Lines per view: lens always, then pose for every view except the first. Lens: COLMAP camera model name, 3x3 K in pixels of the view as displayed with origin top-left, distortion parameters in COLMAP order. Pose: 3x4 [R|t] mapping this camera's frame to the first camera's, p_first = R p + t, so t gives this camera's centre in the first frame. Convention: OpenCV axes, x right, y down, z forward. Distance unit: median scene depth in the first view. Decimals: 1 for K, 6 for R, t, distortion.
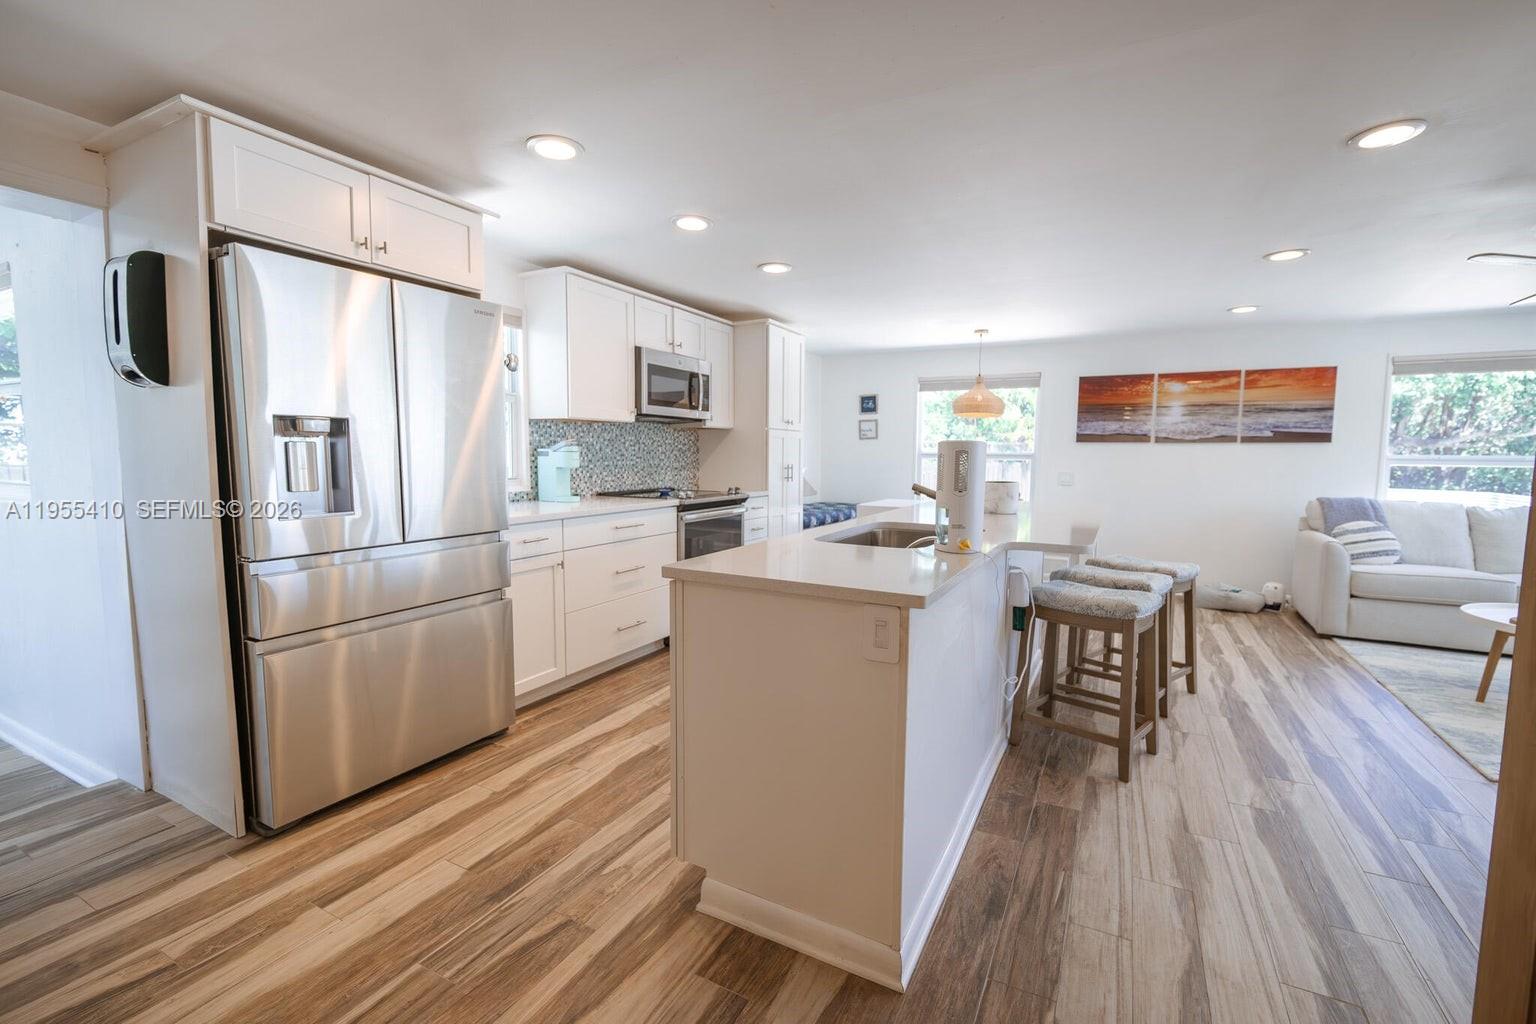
lens RADIAL K [[655.4, 0, 768.0], [0, 655.4, 512.0], [0, 0, 1]] dist [0.000051, 0.000026]
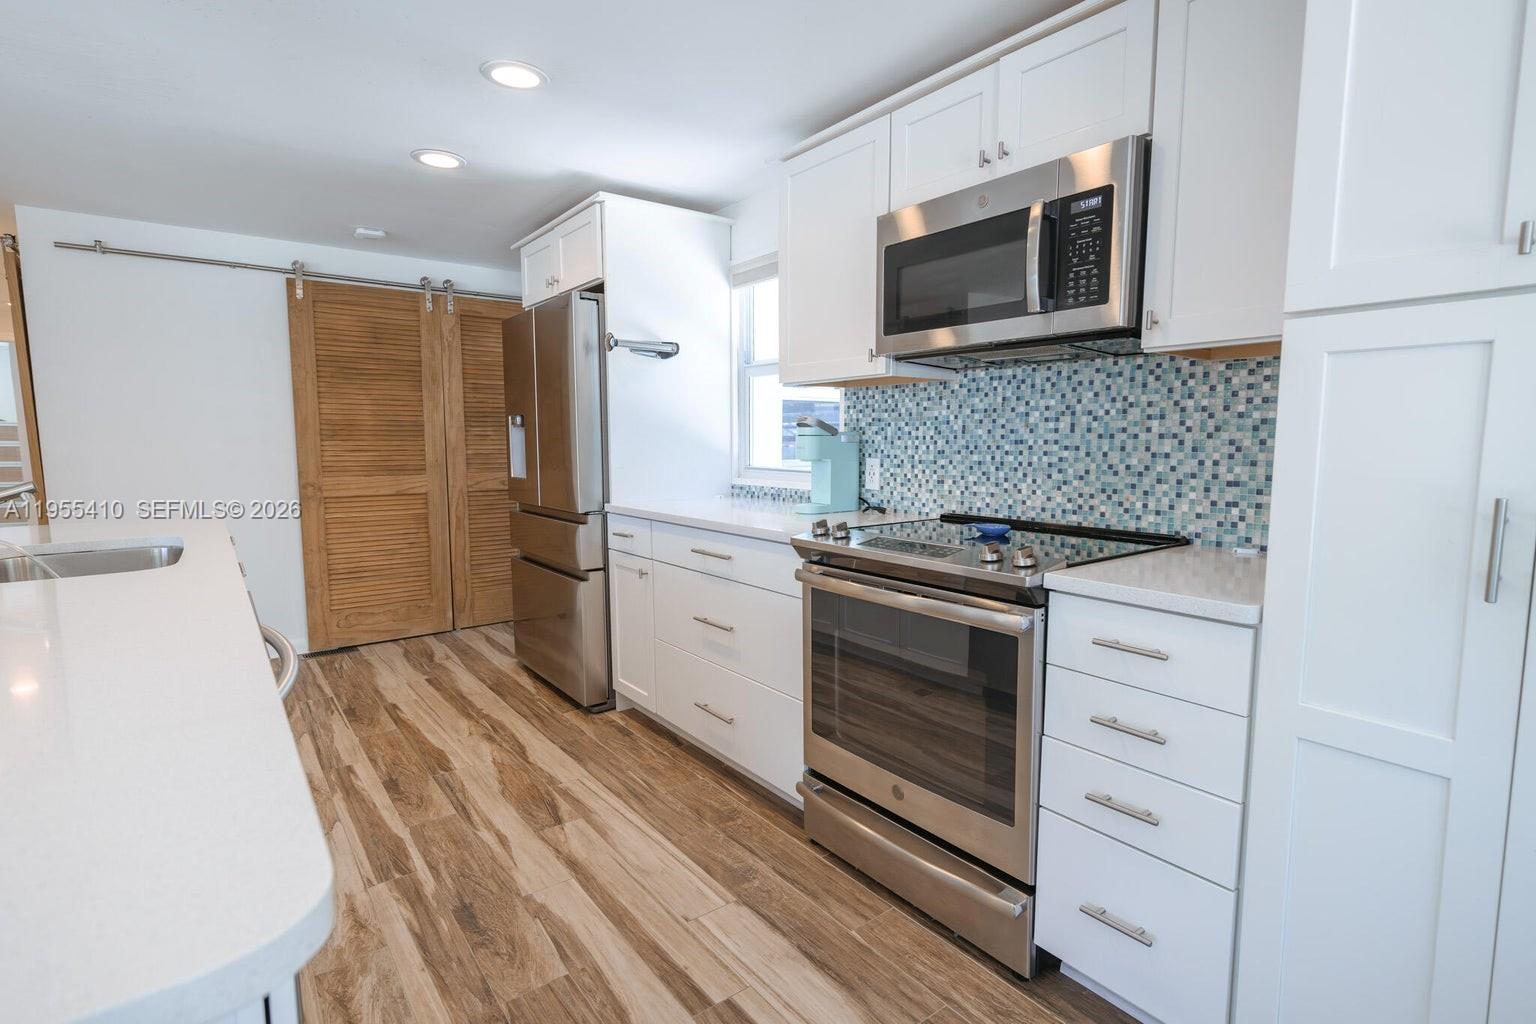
lens RADIAL K [[735.4, 0, 768.0], [0, 735.4, 512.0], [0, 0, 1]] dist [0.000777, -0.000001]
pose [[-0.403722, 0.088089, -0.910631, 0.458882], [-0.081627, 0.987916, 0.131754, -0.131838], [0.911233, 0.127524, -0.391653, 1.507502]]
